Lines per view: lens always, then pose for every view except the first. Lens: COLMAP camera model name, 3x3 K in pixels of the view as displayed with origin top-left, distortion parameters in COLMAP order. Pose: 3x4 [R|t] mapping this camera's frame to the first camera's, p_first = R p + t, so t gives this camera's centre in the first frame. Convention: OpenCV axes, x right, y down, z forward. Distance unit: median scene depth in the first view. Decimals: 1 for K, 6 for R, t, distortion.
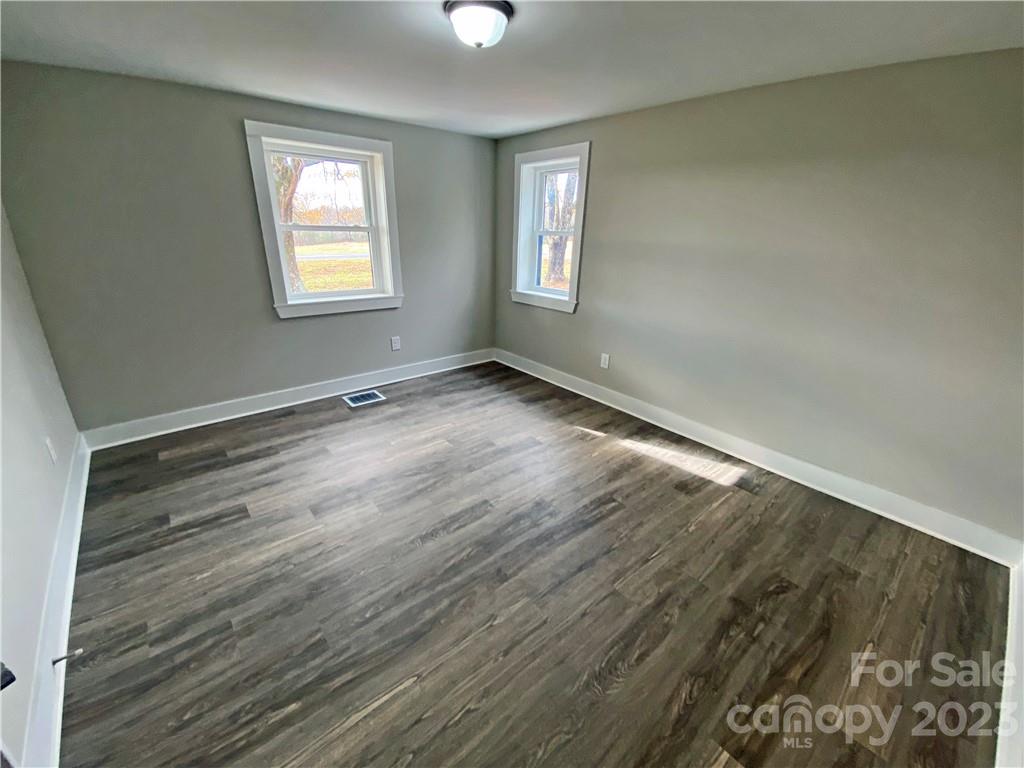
lens RADIAL K [[414.3, 0, 510.0], [0, 414.3, 383.4], [0, 0, 1]] dist [0.044191, -0.029327]
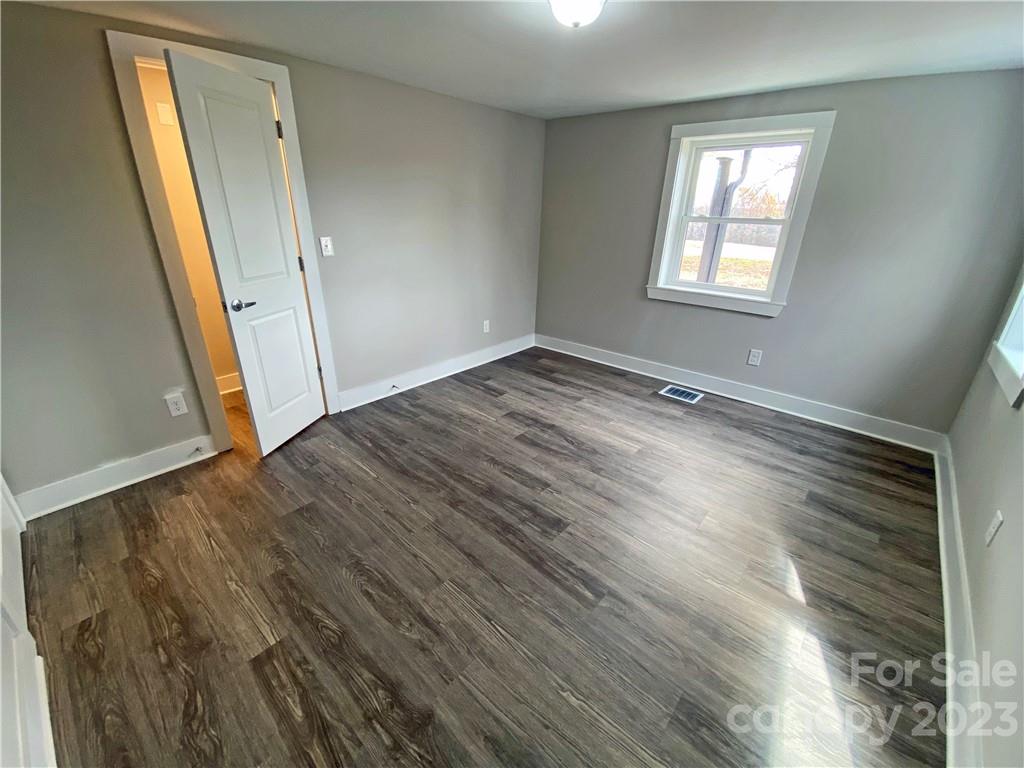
lens RADIAL K [[414.3, 0, 510.0], [0, 414.3, 383.4], [0, 0, 1]] dist [0.044191, -0.029327]
pose [[0.136713, 0.359097, -0.923233, 0.669259], [-0.367540, 0.883849, 0.289353, -0.166768], [0.919904, 0.299766, 0.252817, 0.509003]]
